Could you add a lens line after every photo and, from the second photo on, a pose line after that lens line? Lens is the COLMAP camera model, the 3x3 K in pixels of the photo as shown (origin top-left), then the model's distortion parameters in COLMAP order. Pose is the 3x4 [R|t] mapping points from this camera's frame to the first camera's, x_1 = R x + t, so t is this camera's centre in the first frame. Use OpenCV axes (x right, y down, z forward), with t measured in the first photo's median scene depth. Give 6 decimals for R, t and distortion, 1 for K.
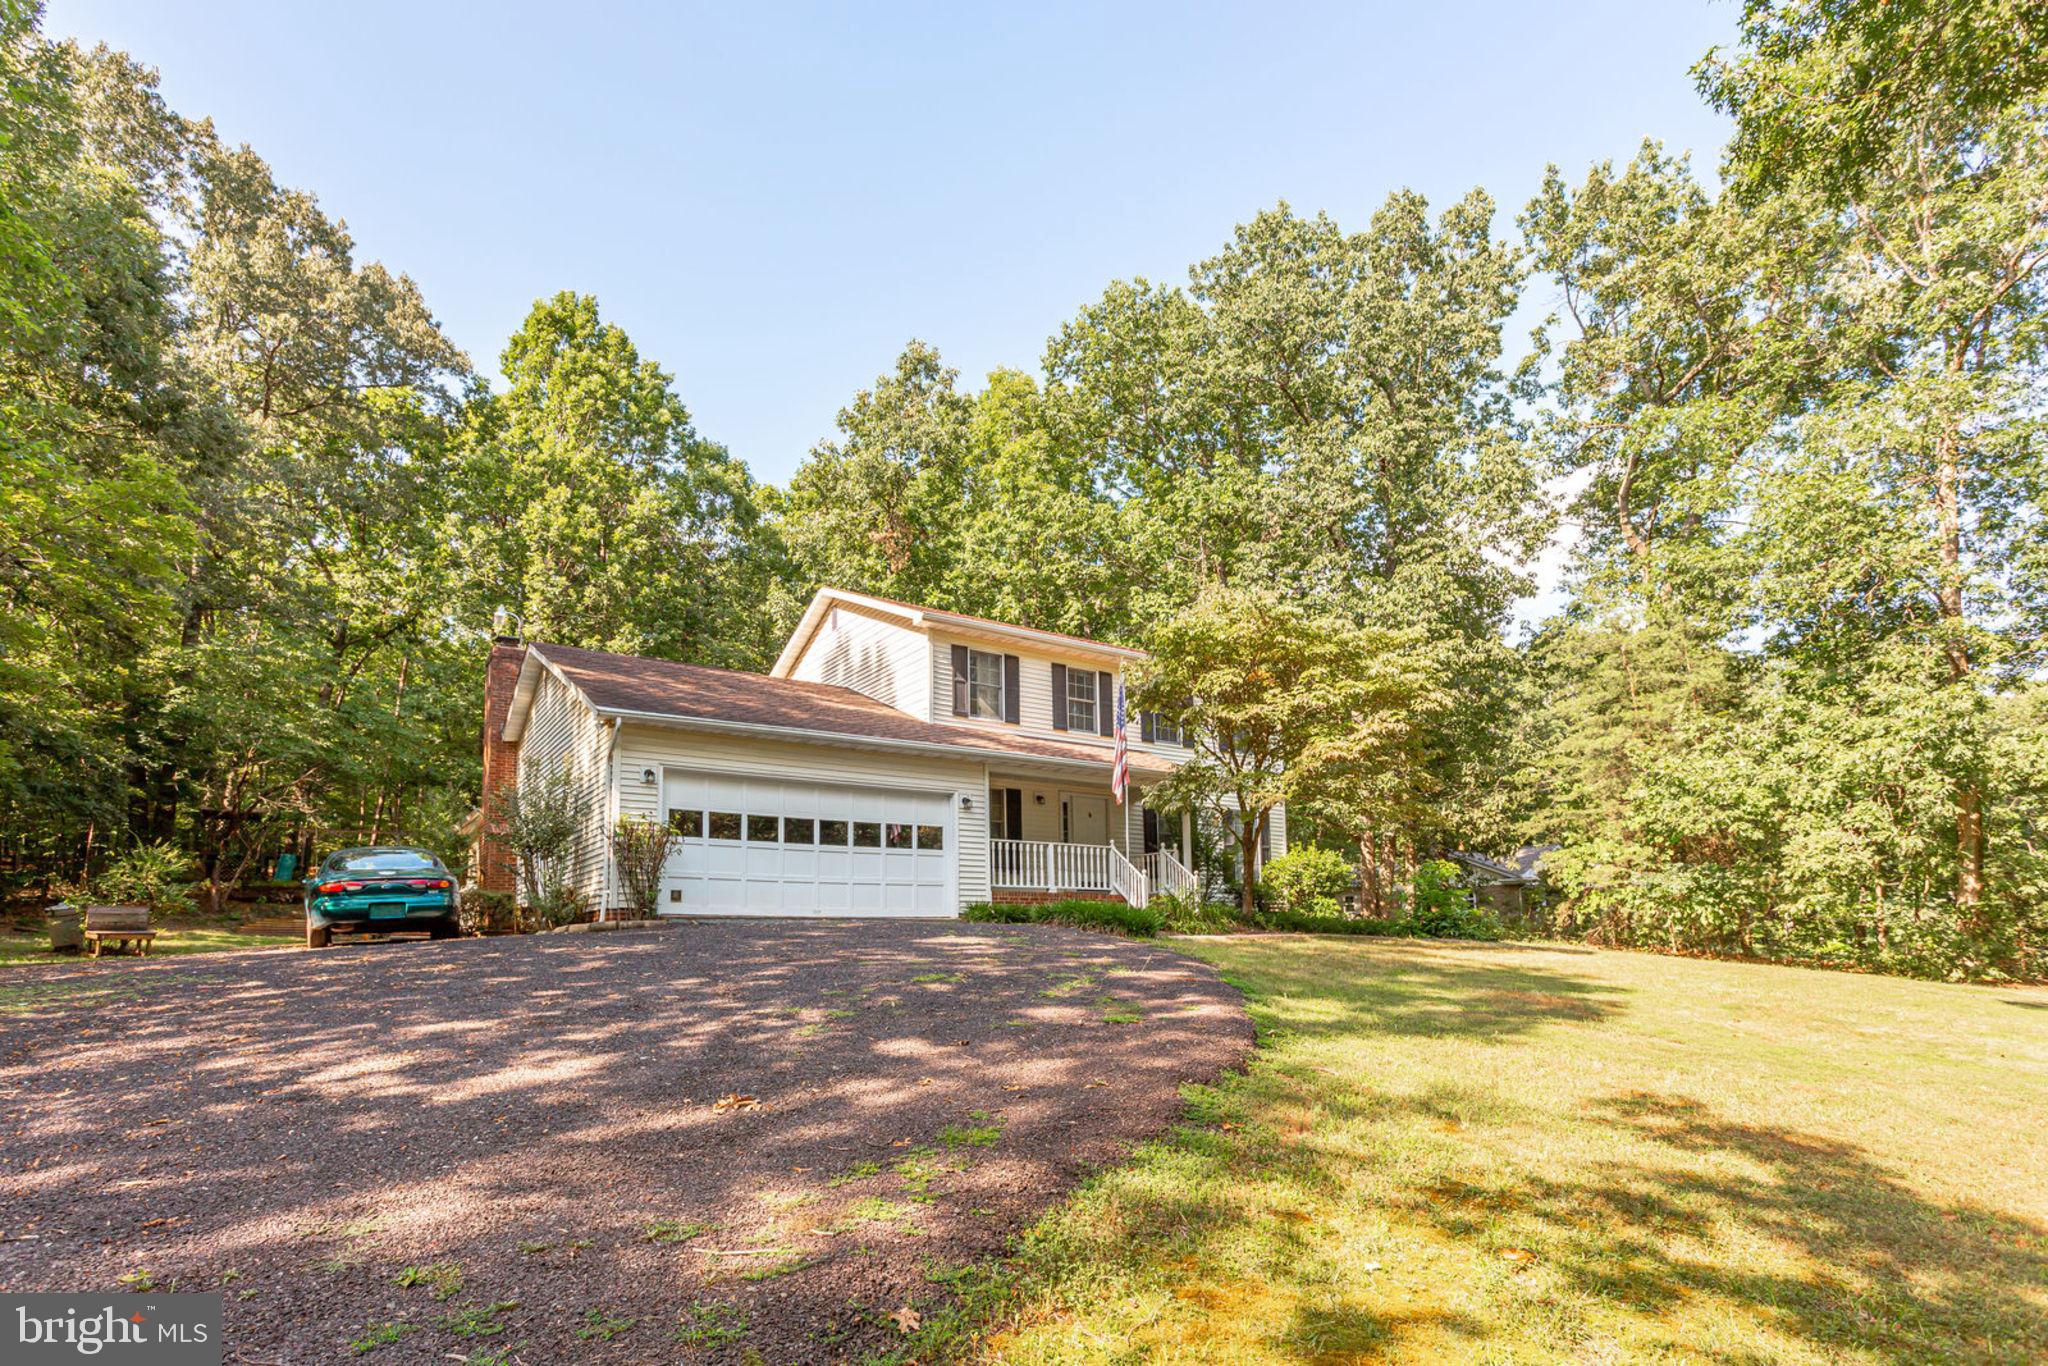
lens RADIAL K [[974.4, 0, 1023.9], [0, 974.4, 693.4], [0, 0, 1]] dist [0.000485, 0.000591]
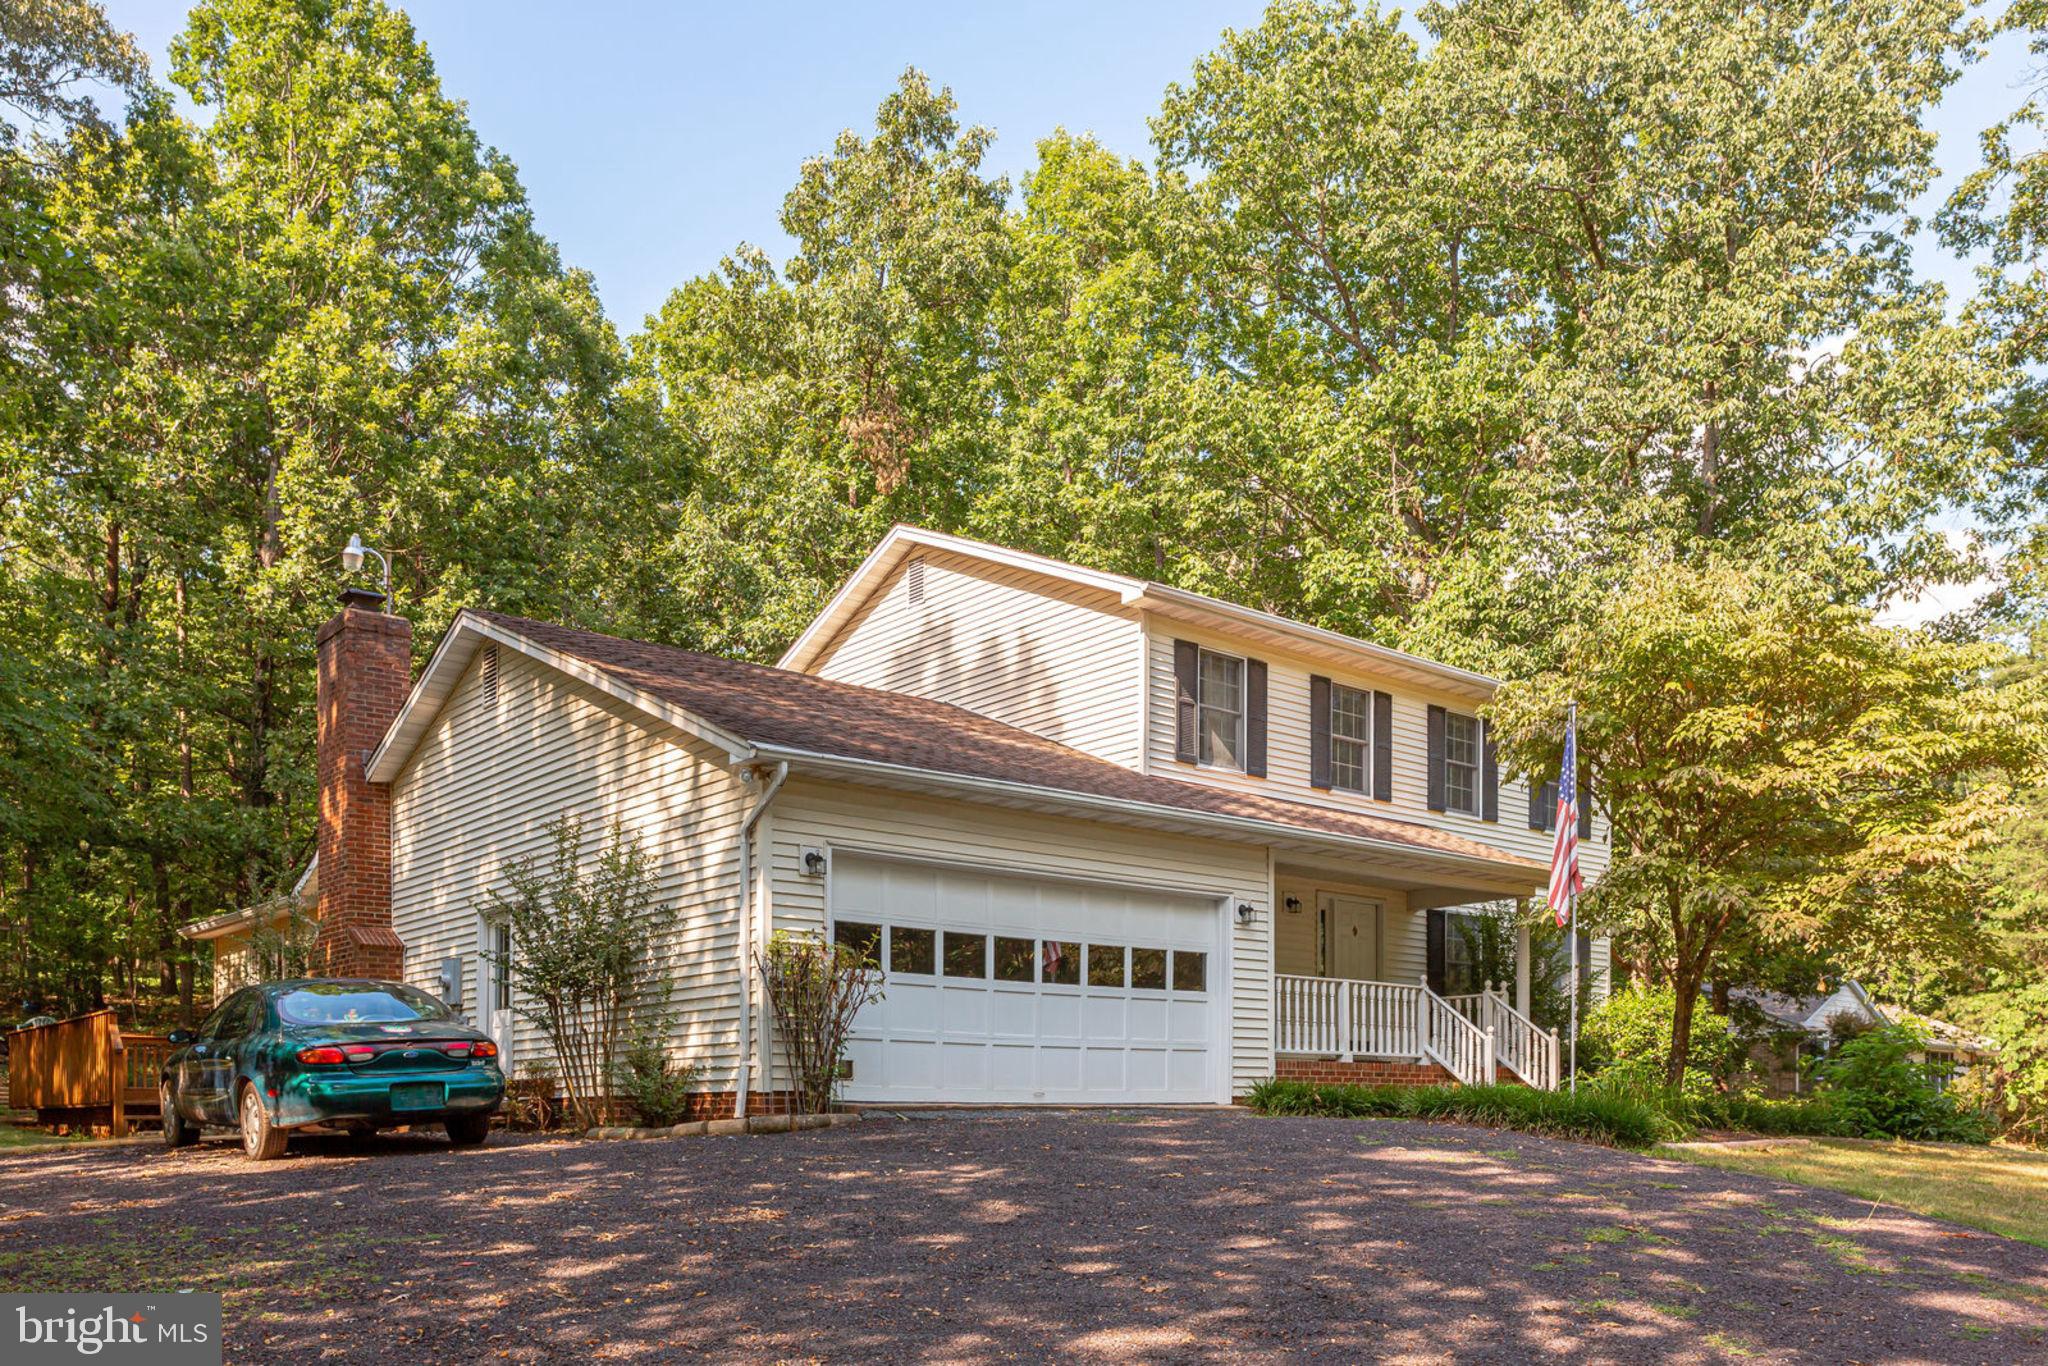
lens RADIAL K [[1638.8, 0, 1020.9], [0, 1638.8, 854.1], [0, 0, 1]] dist [0.011361, -0.003510]
pose [[0.994819, 0.025264, 0.098469, -0.192053], [-0.034632, 0.994910, 0.094628, -0.008695], [-0.095577, -0.097548, 0.990631, 0.019285]]
